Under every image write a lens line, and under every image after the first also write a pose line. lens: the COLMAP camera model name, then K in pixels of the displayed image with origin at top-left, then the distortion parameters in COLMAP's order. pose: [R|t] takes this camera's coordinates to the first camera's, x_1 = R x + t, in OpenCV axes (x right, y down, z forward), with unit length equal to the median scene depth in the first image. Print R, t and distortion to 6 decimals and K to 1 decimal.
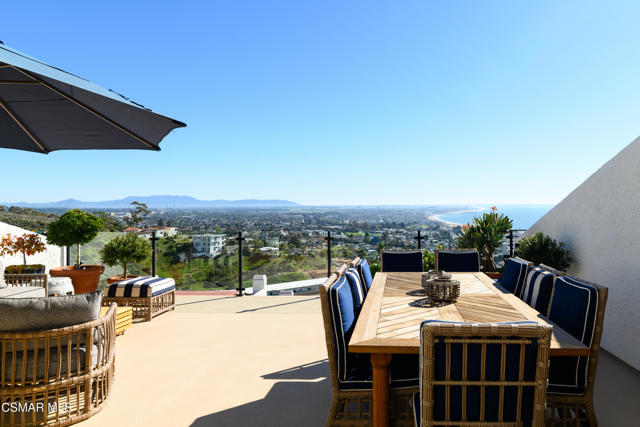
lens RADIAL K [[420.3, 0, 320.0], [0, 420.3, 213.5], [0, 0, 1]] dist [0.000214, -0.000373]
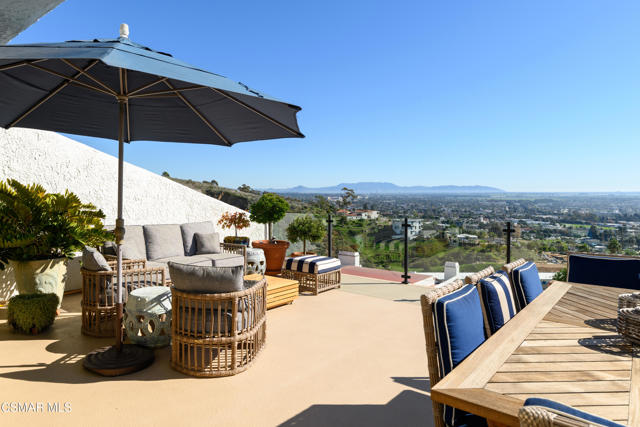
lens RADIAL K [[367.1, 0, 320.0], [0, 367.1, 213.5], [0, 0, 1]] dist [0.001142, -0.001351]
pose [[0.834271, 0.037539, -0.550076, 0.088610], [-0.015759, 0.998895, 0.044267, -0.001084], [0.551130, -0.028262, 0.833941, 0.147894]]
